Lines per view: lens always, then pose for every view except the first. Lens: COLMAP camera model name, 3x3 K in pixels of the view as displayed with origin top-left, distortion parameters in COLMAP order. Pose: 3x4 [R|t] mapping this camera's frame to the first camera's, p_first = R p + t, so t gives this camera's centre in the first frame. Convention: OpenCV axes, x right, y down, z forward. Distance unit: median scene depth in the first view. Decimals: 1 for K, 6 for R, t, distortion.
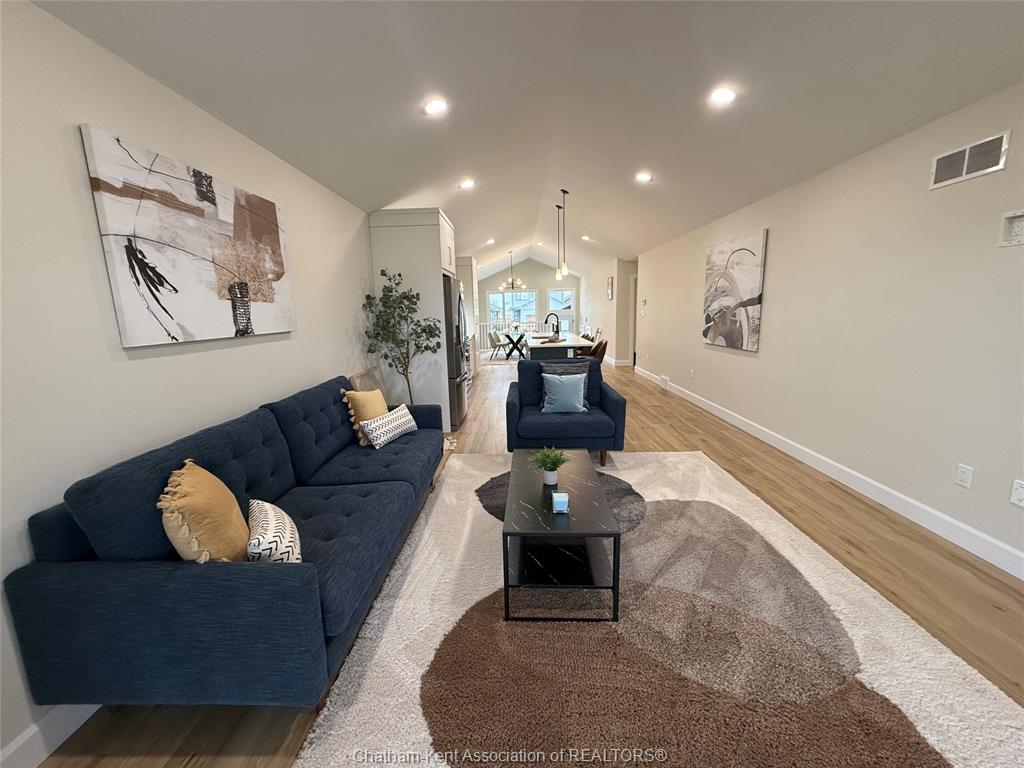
lens RADIAL K [[406.9, 0, 510.0], [0, 406.9, 381.1], [0, 0, 1]] dist [-0.001687, 0.000249]
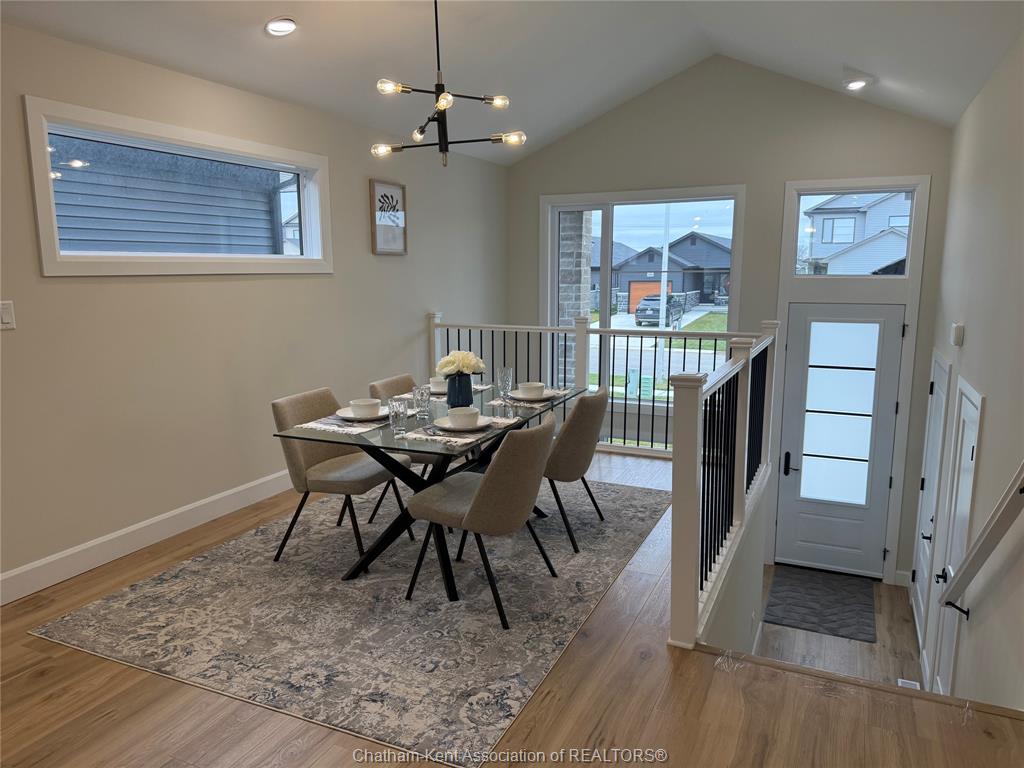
lens RADIAL K [[722.3, 0, 512.0], [0, 722.3, 384.0], [0, 0, 1]] dist [-0.002653, -0.001939]
pose [[0.915436, 0.090494, -0.392158, 0.838907], [-0.091285, 0.995685, 0.016672, -0.731226], [0.391974, 0.020536, 0.919747, 3.928638]]
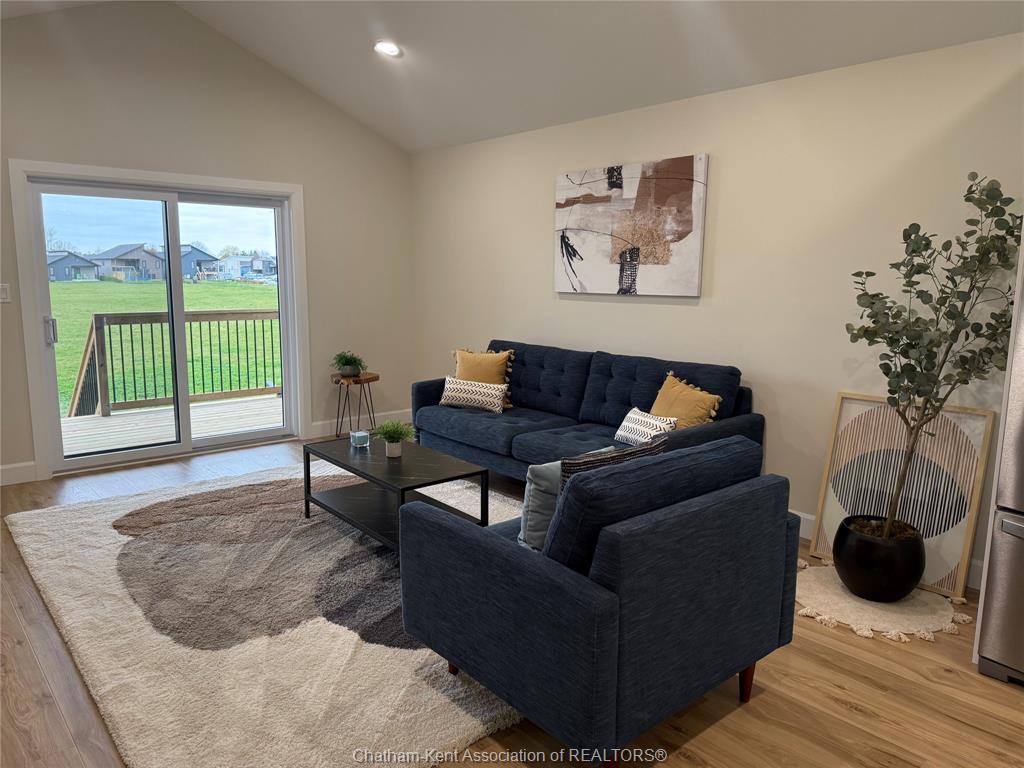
lens RADIAL K [[716.1, 0, 513.6], [0, 716.1, 387.9], [0, 0, 1]] dist [0.101840, -0.140470]
pose [[-0.738512, 0.127962, -0.661986, 1.016816], [-0.105897, 0.947626, 0.301315, -0.457618], [0.665872, 0.292628, -0.686282, 2.350249]]
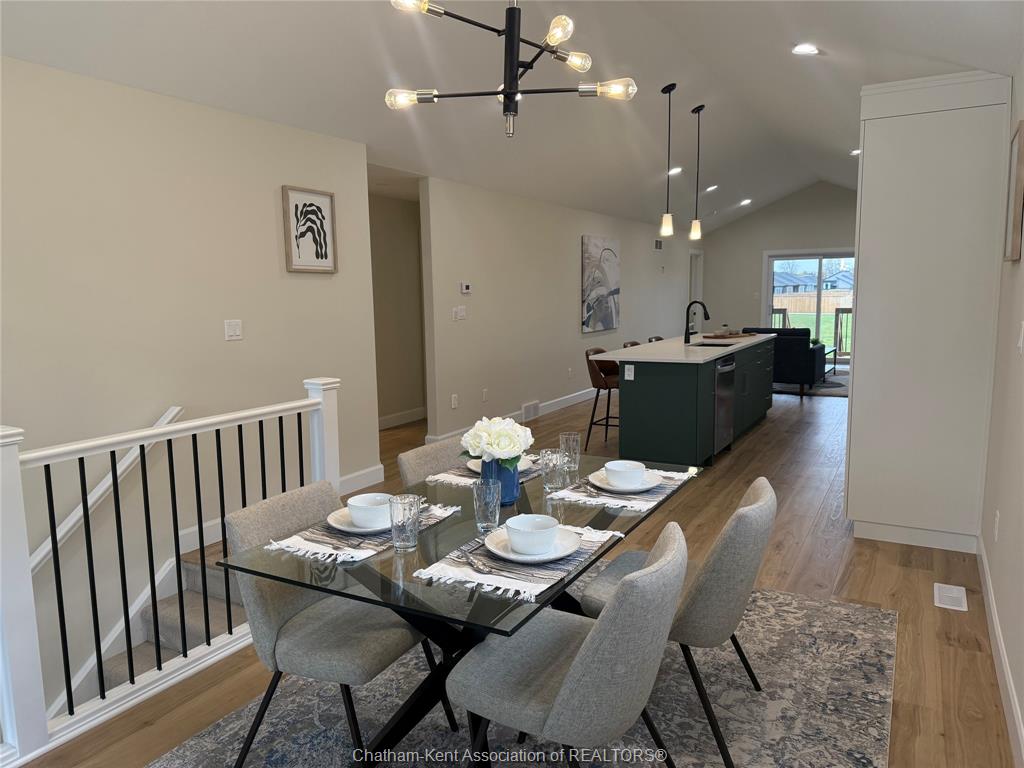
lens RADIAL K [[716.1, 0, 513.6], [0, 716.1, 387.9], [0, 0, 1]] dist [0.101840, -0.140470]
pose [[-0.881370, -0.022979, 0.471867, -0.405765], [0.119517, 0.955479, 0.269768, -1.091661], [-0.457058, 0.294161, -0.839385, 6.193917]]
